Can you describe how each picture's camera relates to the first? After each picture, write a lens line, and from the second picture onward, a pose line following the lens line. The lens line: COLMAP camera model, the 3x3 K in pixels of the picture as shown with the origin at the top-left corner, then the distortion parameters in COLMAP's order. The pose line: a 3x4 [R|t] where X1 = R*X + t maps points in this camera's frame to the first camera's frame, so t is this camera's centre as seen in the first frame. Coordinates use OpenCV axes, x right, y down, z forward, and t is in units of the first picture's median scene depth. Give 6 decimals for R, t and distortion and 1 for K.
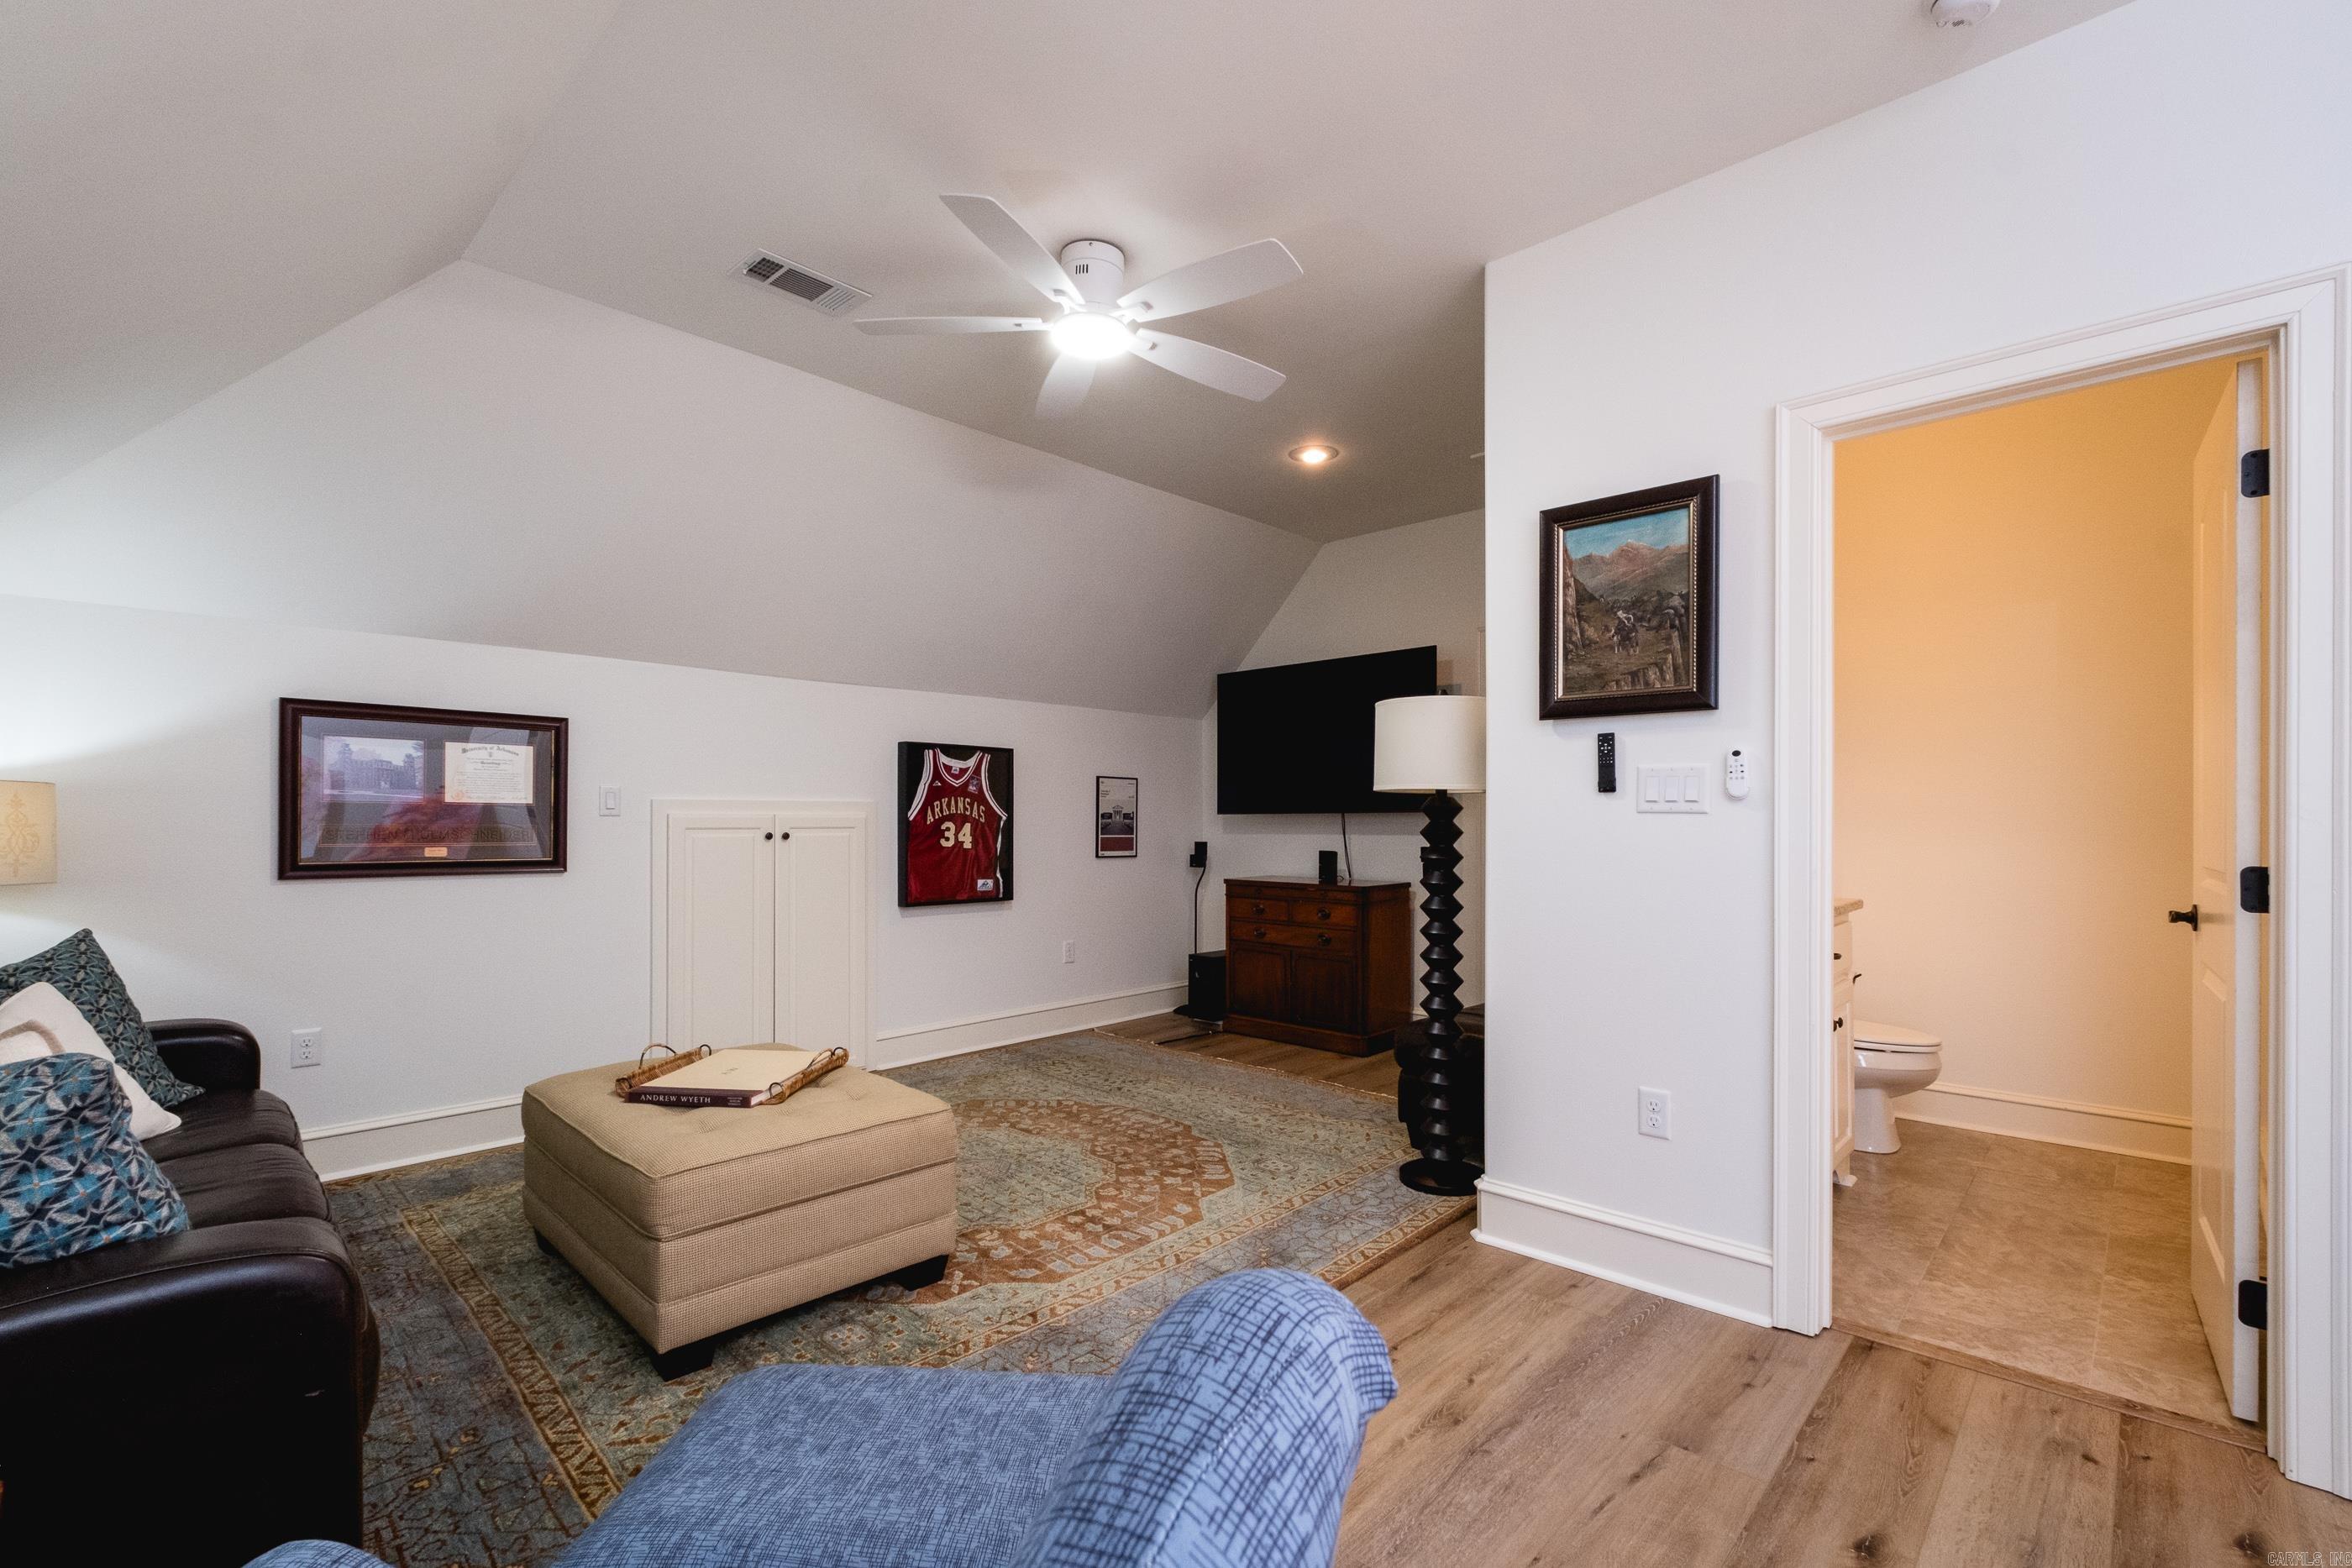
lens RADIAL K [[1024.1, 0, 1180.6], [0, 1024.1, 805.2], [0, 0, 1]] dist [-0.003554, -0.000341]
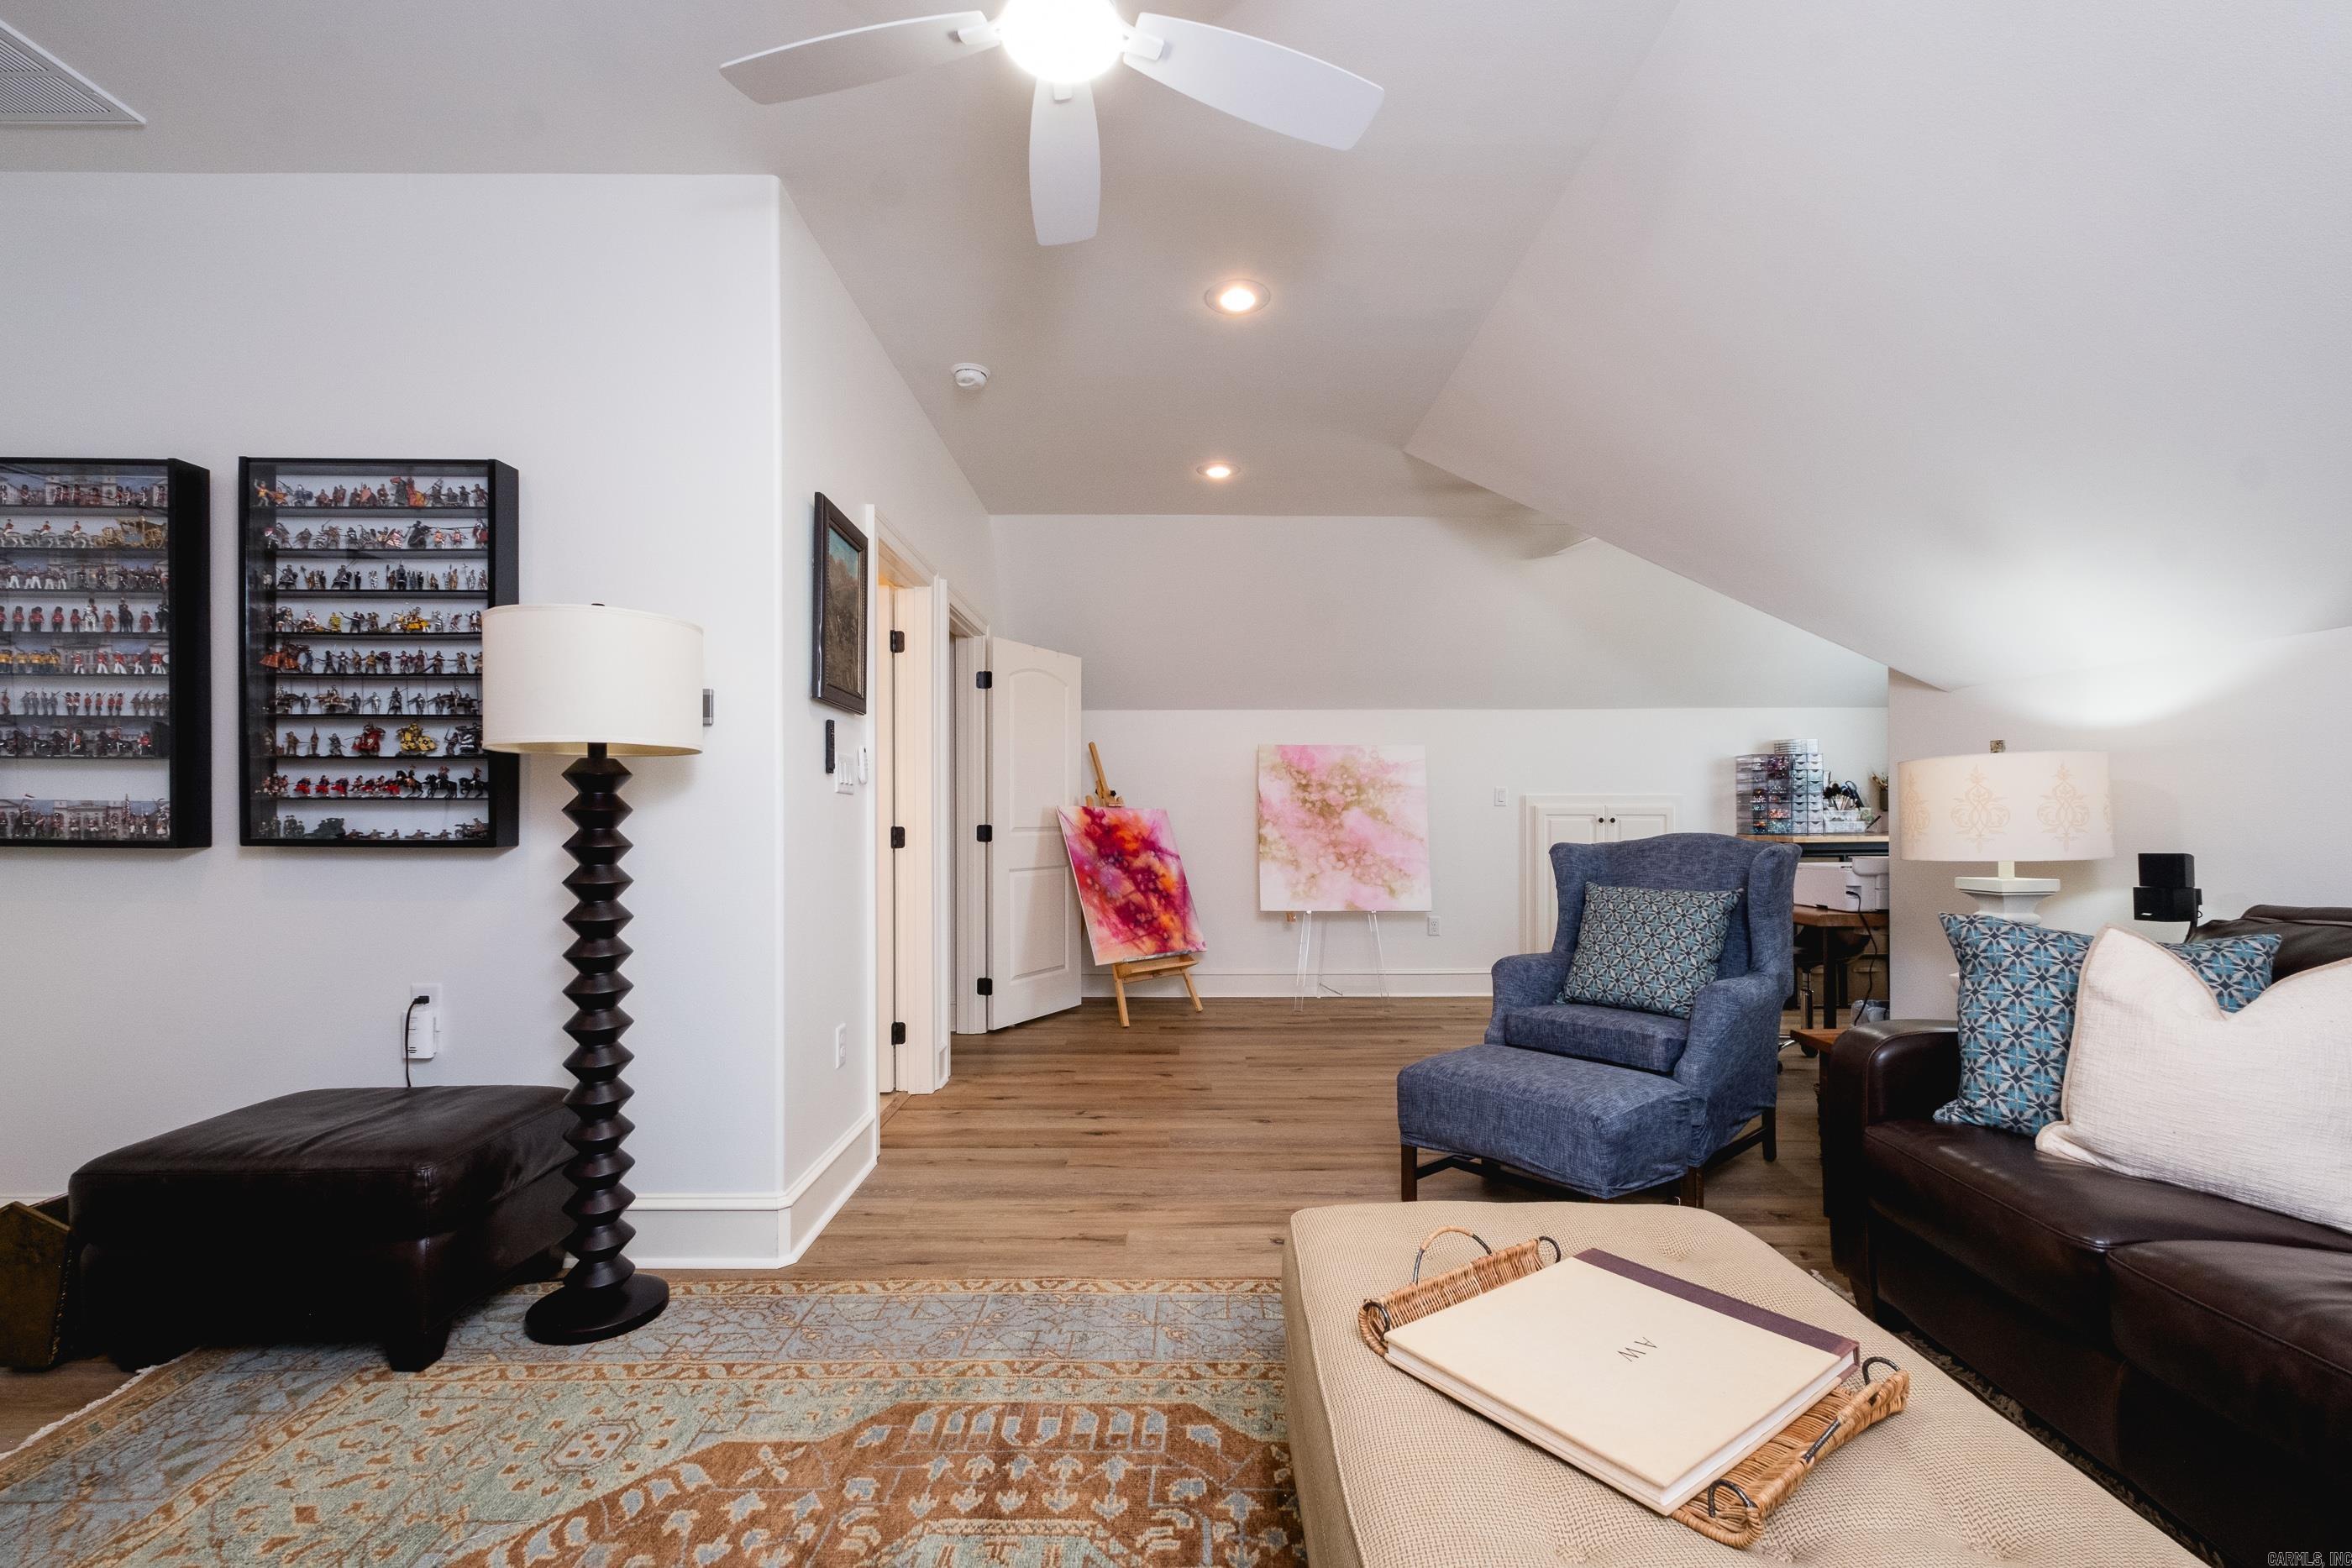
lens RADIAL K [[1024.1, 0, 1181.9], [0, 1024.1, 799.6], [0, 0, 1]] dist [-0.003554, -0.000341]
pose [[-0.696584, 0.017079, 0.717272, -0.568719], [-0.003425, 0.999626, -0.027129, 0.041523], [-0.717467, -0.021355, -0.696265, 1.325102]]
